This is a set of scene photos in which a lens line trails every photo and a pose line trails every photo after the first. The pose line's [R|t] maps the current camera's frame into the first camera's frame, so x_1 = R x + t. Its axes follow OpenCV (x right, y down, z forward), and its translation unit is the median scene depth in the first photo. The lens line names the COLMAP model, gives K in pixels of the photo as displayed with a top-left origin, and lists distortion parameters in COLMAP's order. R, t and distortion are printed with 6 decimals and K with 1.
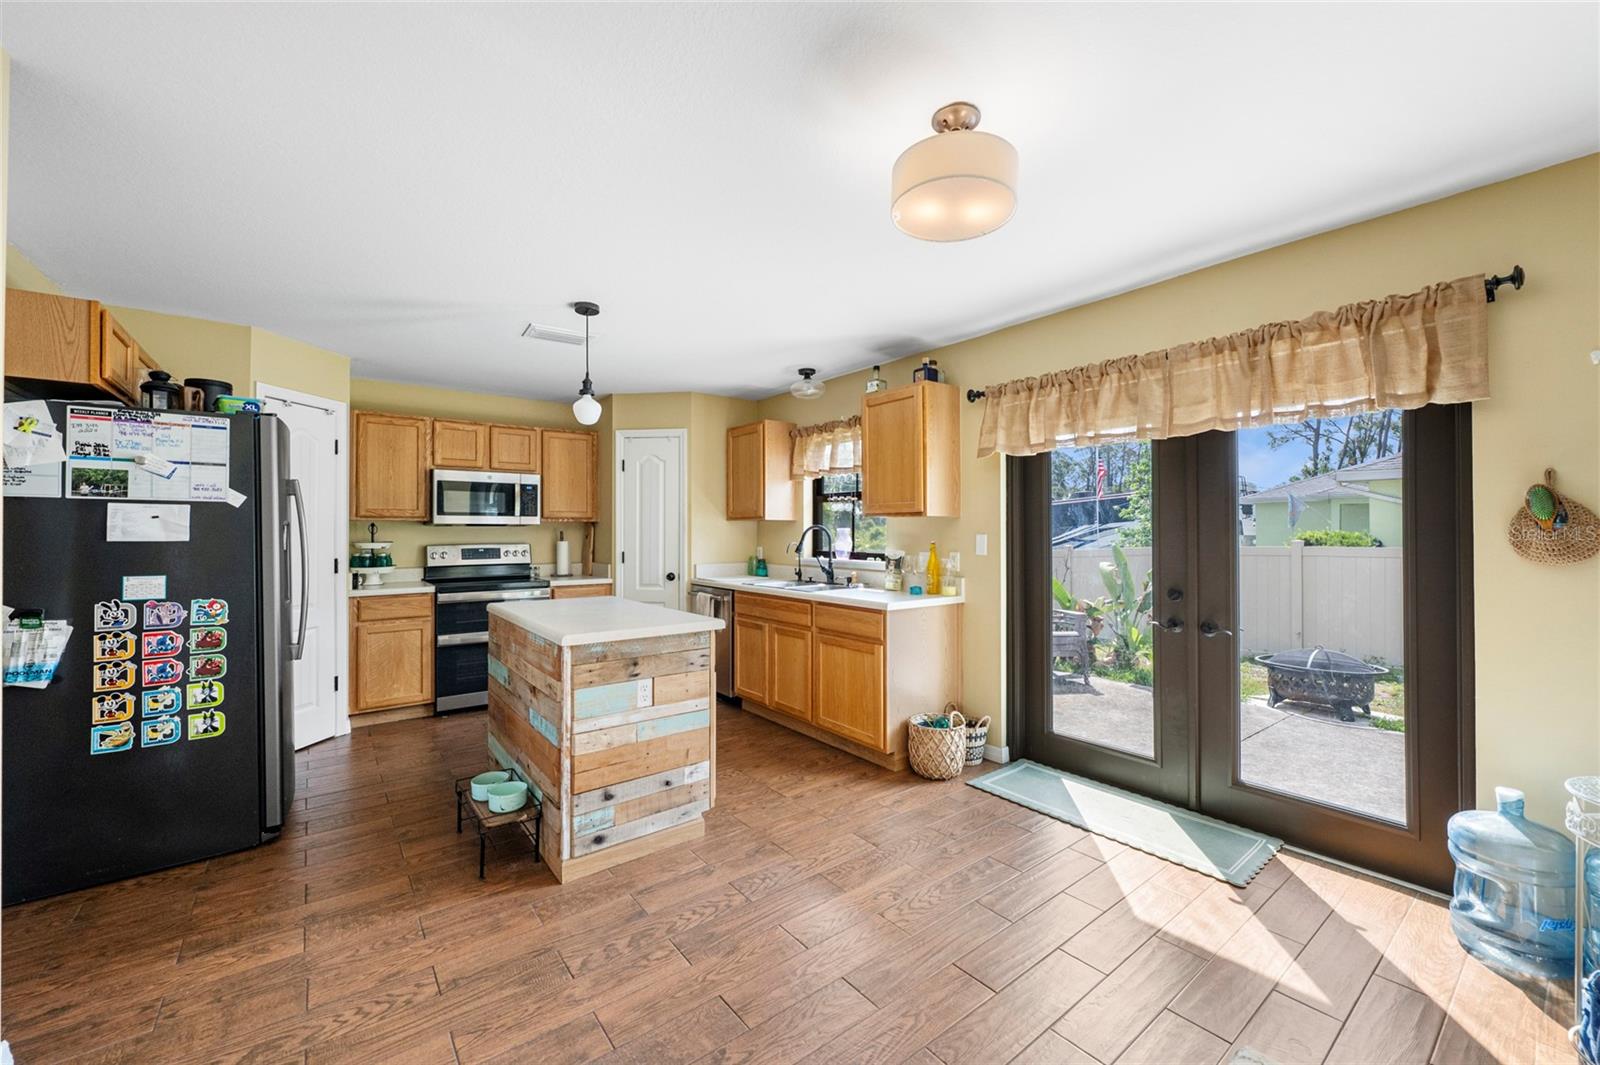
lens RADIAL K [[633.0, 0, 803.1], [0, 633.0, 527.0], [0, 0, 1]] dist [0.000280, -0.000334]
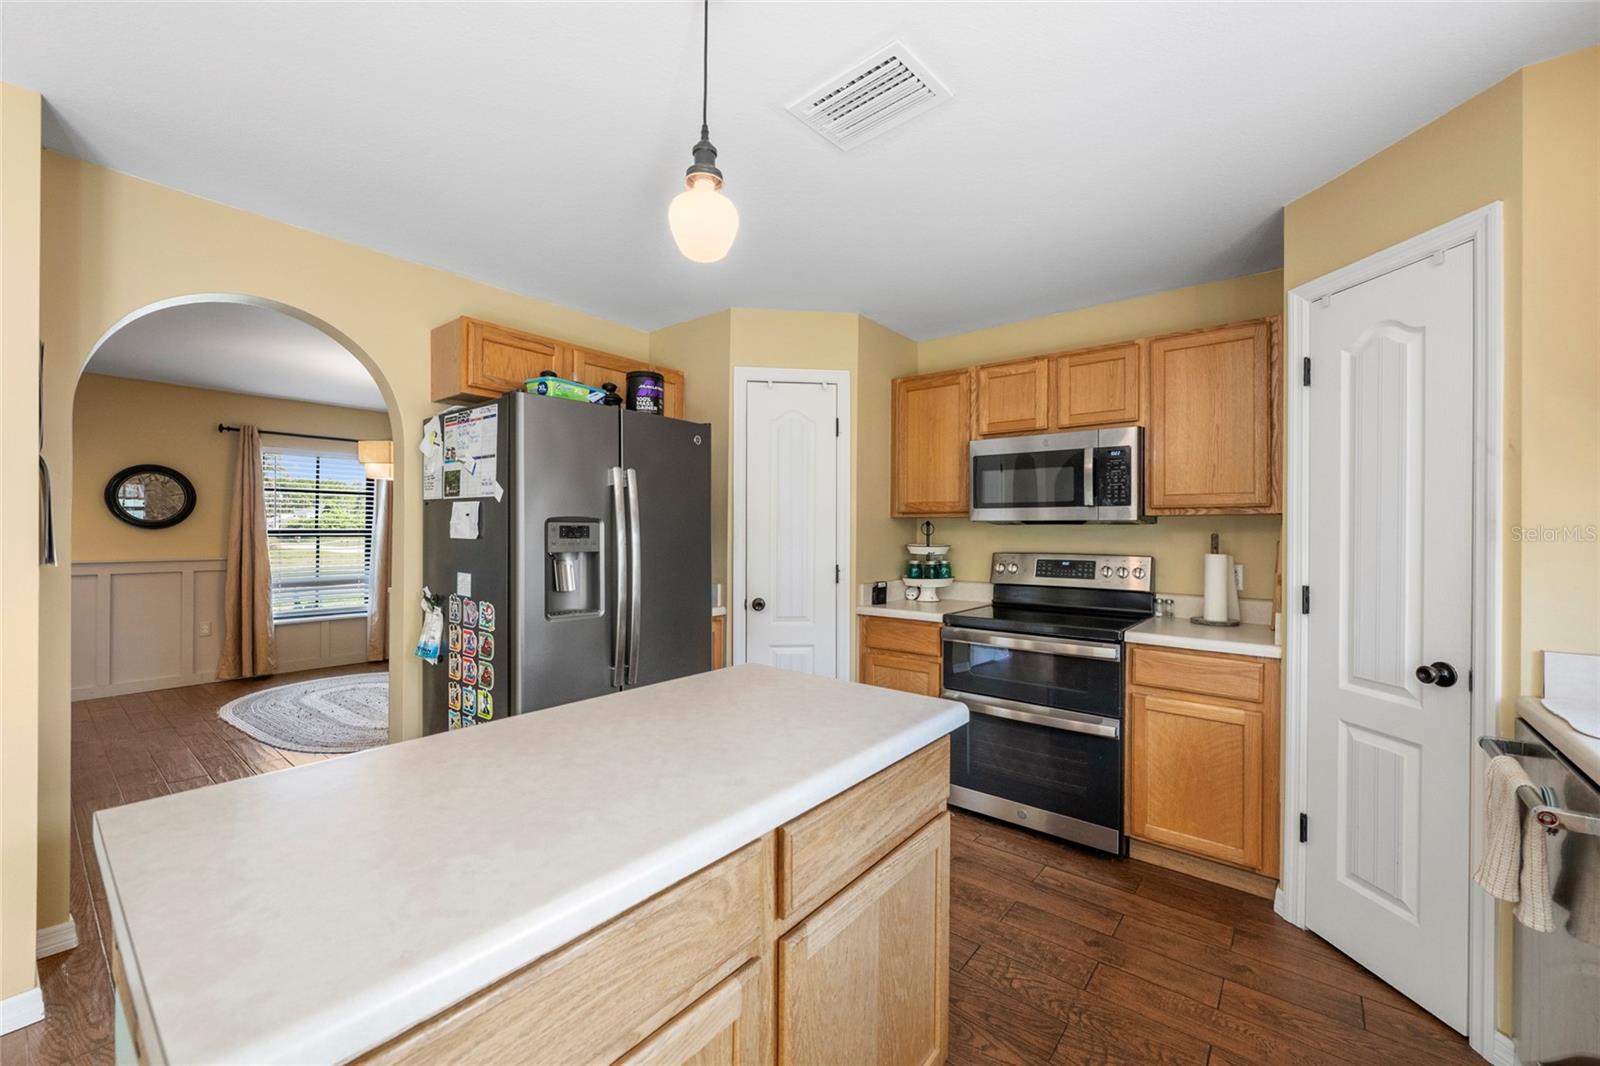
lens RADIAL K [[637.6, 0, 804.1], [0, 637.6, 530.6], [0, 0, 1]] dist [-0.000886, -0.000100]
pose [[0.232216, 0.003091, -0.972659, 0.045929], [-0.000946, 0.999995, 0.002951, 0.003508], [0.972664, 0.000235, 0.232218, 0.753706]]
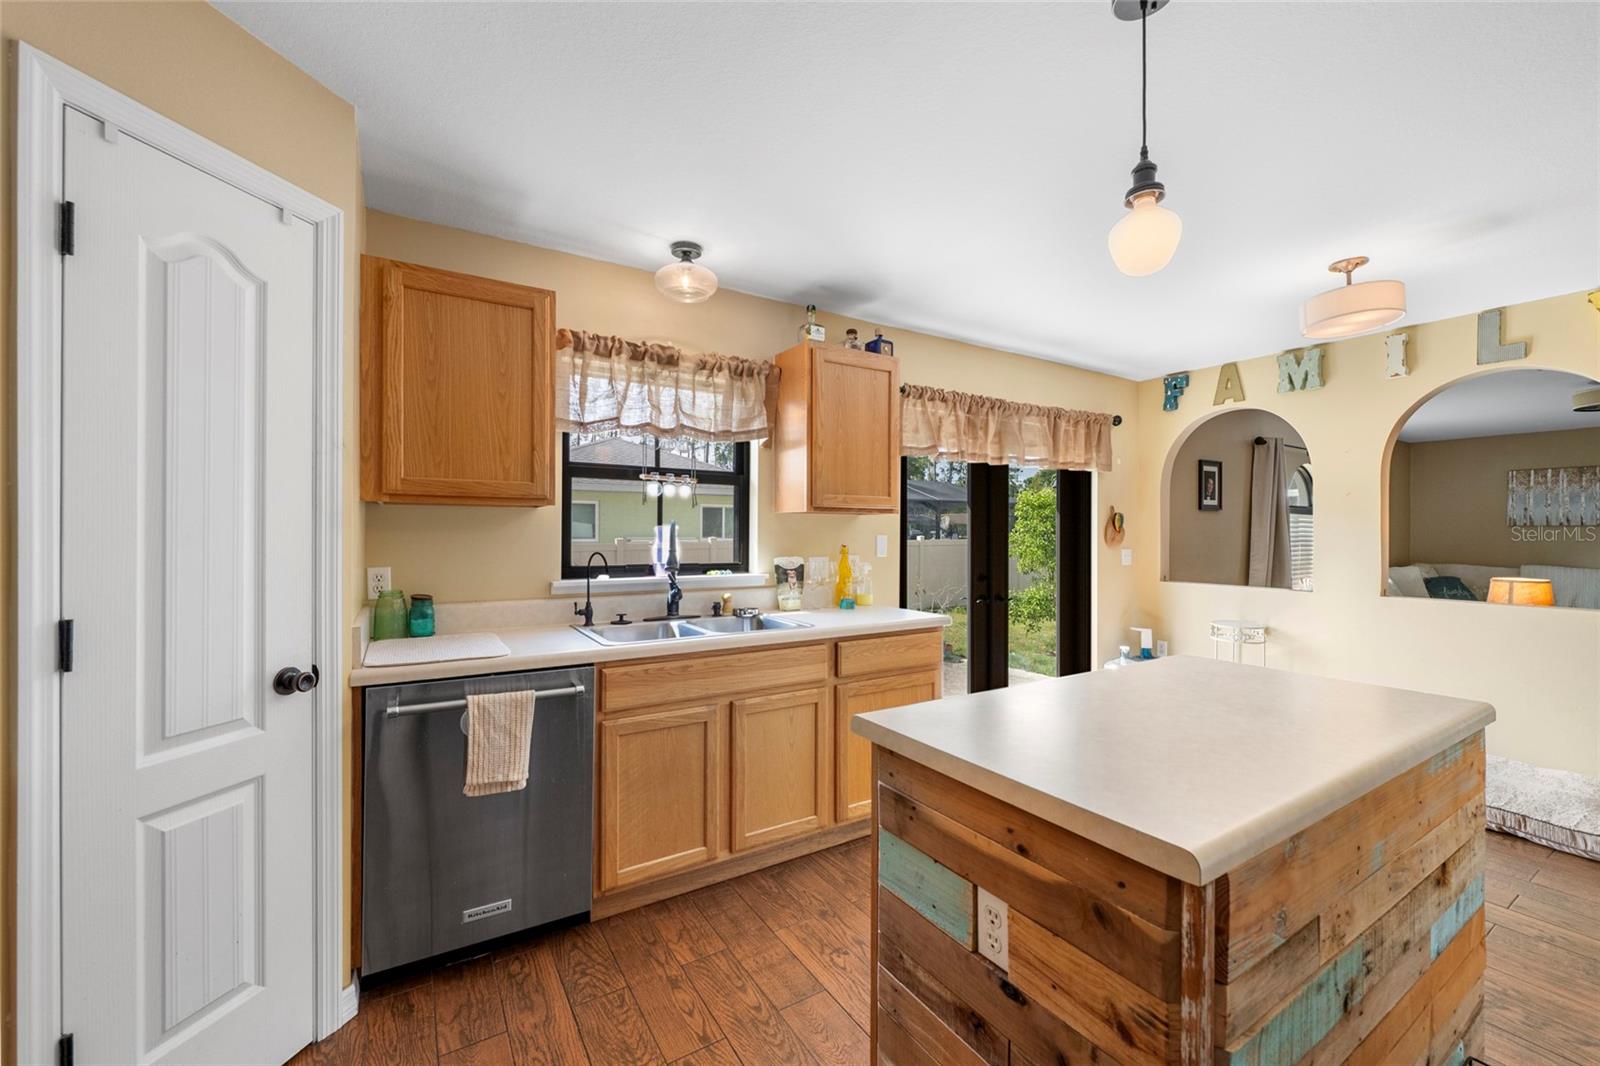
lens RADIAL K [[637.6, 0, 804.1], [0, 637.6, 530.6], [0, 0, 1]] dist [-0.000886, -0.000100]
pose [[0.098268, 0.001478, 0.995159, -0.607099], [-0.010266, 0.999947, -0.000471, 0.006096], [-0.995107, -0.010170, 0.098278, 0.914976]]
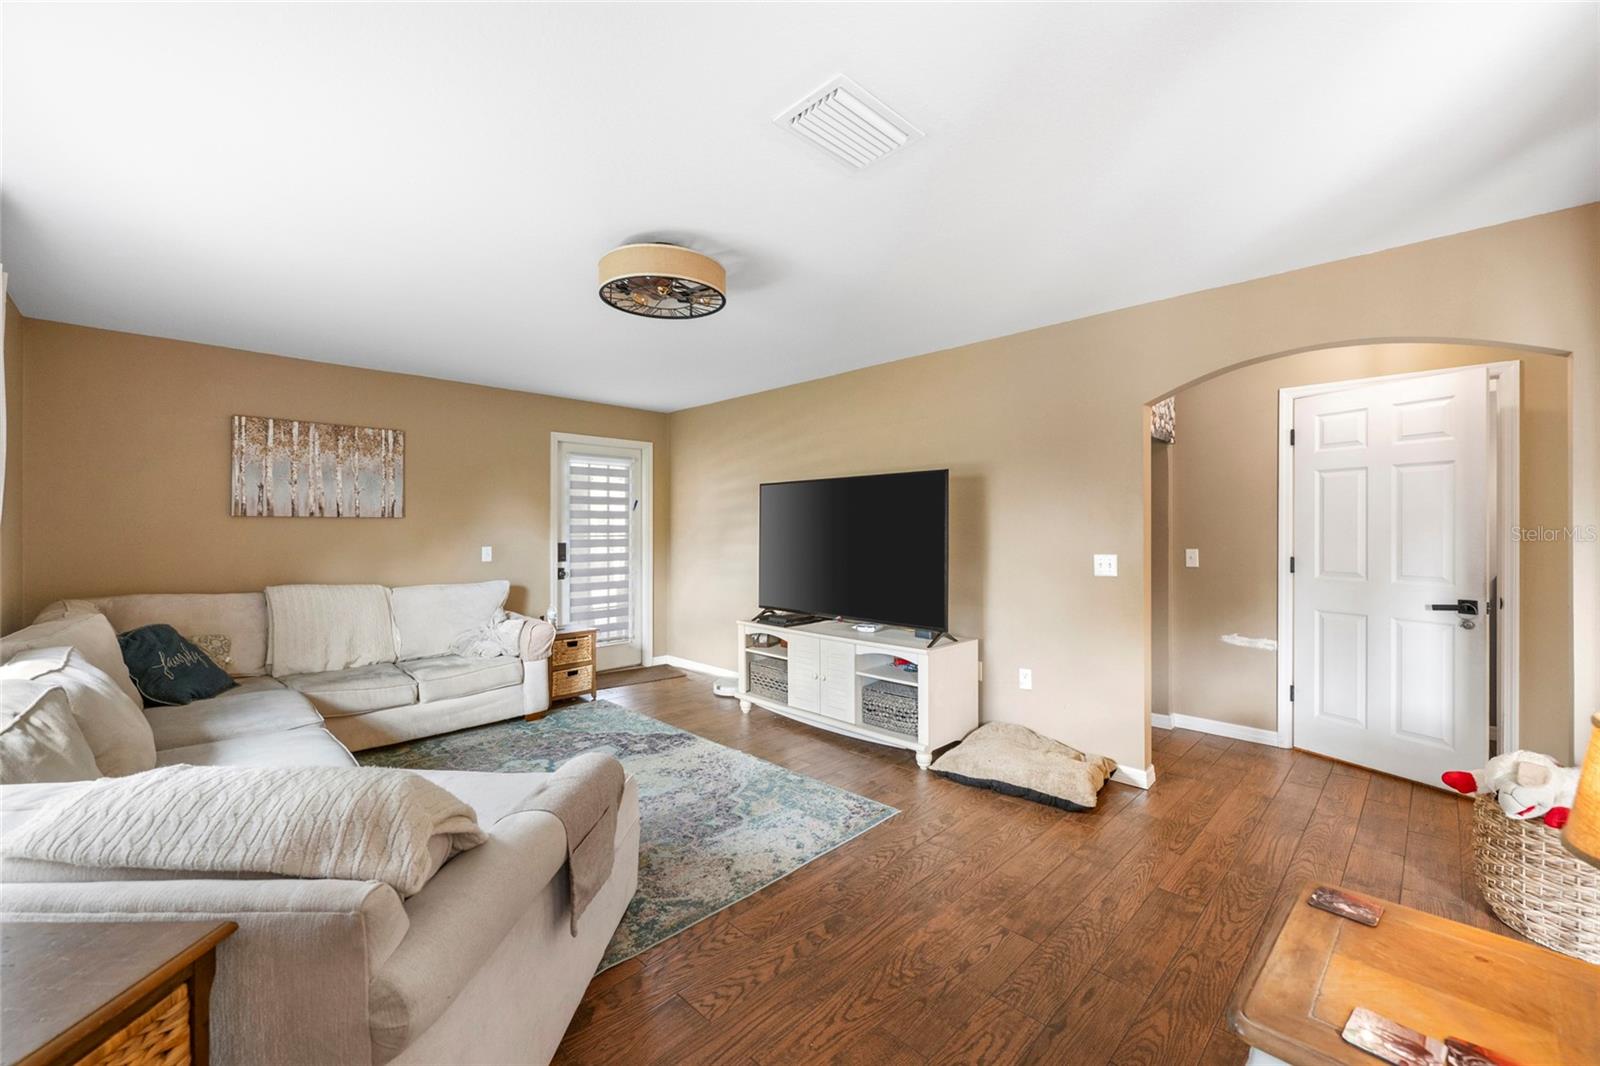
lens RADIAL K [[644.4, 0, 795.8], [0, 644.4, 527.5], [0, 0, 1]] dist [-0.000414, -0.000081]
pose [[-0.992253, 0.000921, -0.124233, 0.622477], [0.001981, 0.999963, -0.008408, -0.000491], [0.124221, -0.008589, -0.992217, 0.217235]]
